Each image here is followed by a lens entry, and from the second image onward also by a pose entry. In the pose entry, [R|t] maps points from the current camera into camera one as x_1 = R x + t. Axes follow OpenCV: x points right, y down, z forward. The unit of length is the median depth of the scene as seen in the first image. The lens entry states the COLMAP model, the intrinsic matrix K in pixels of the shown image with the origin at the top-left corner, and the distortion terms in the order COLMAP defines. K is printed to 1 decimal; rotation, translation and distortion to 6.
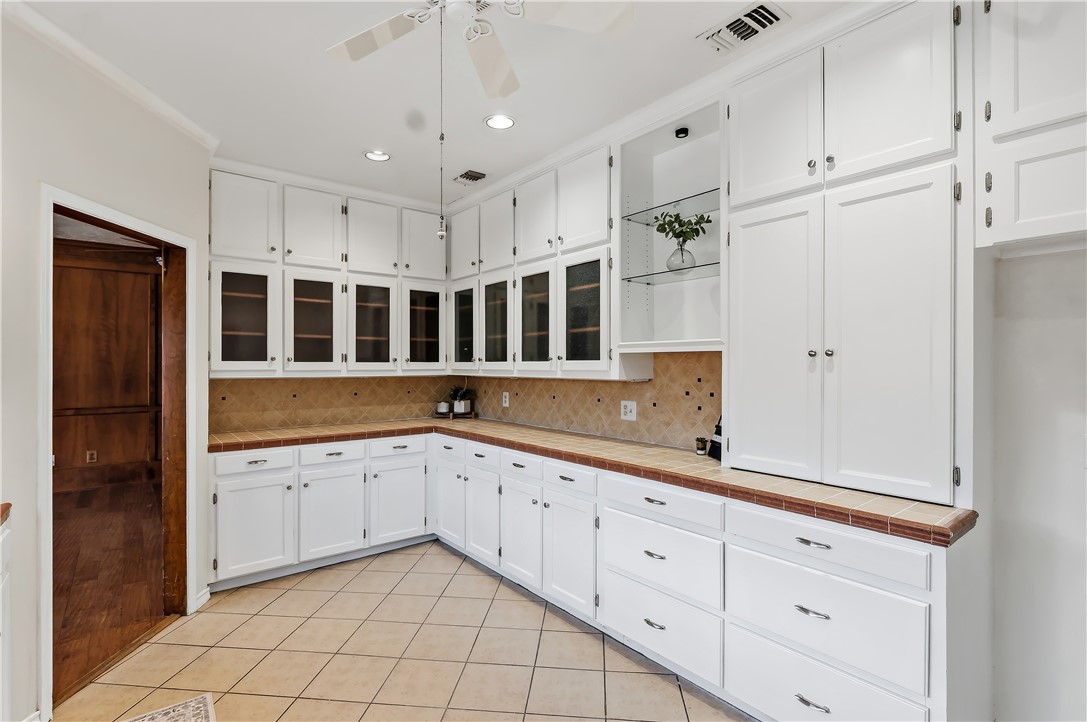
lens RADIAL K [[505.2, 0, 537.2], [0, 505.2, 362.4], [0, 0, 1]] dist [-0.002720, -0.001732]
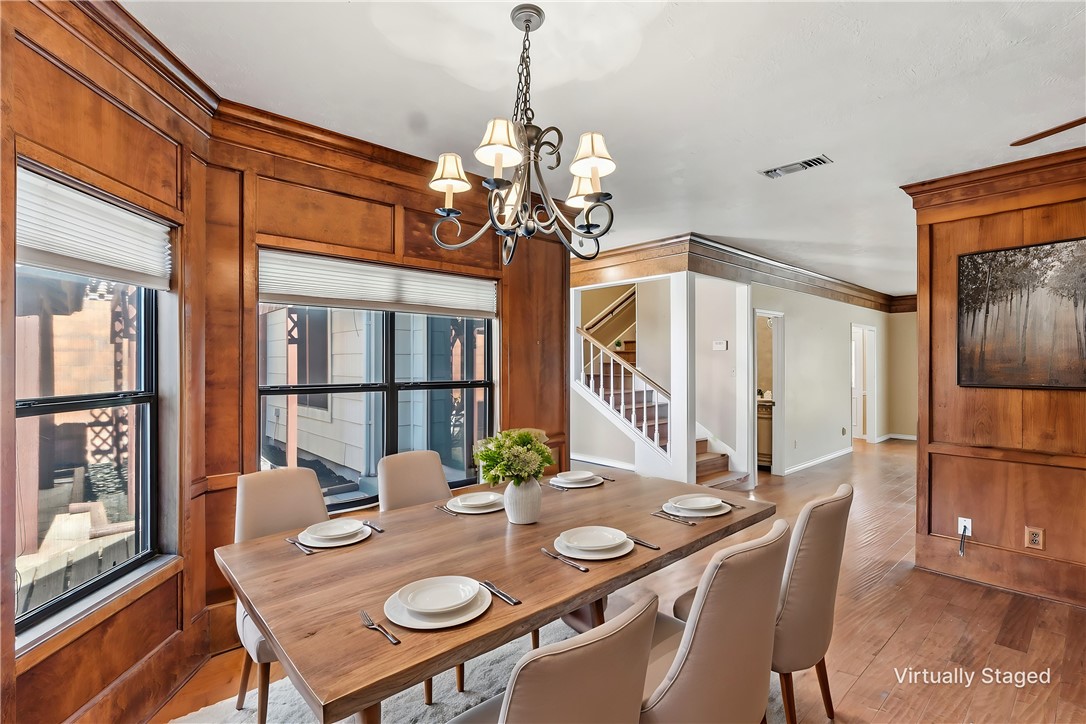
lens RADIAL K [[504.8, 0, 535.9], [0, 504.8, 362.3], [0, 0, 1]] dist [-0.002720, -0.001732]
pose [[0.049300, -0.002580, -0.998781, -0.353788], [0.001161, 0.999996, -0.002526, -0.009722], [0.998783, -0.001035, 0.049303, 0.420373]]
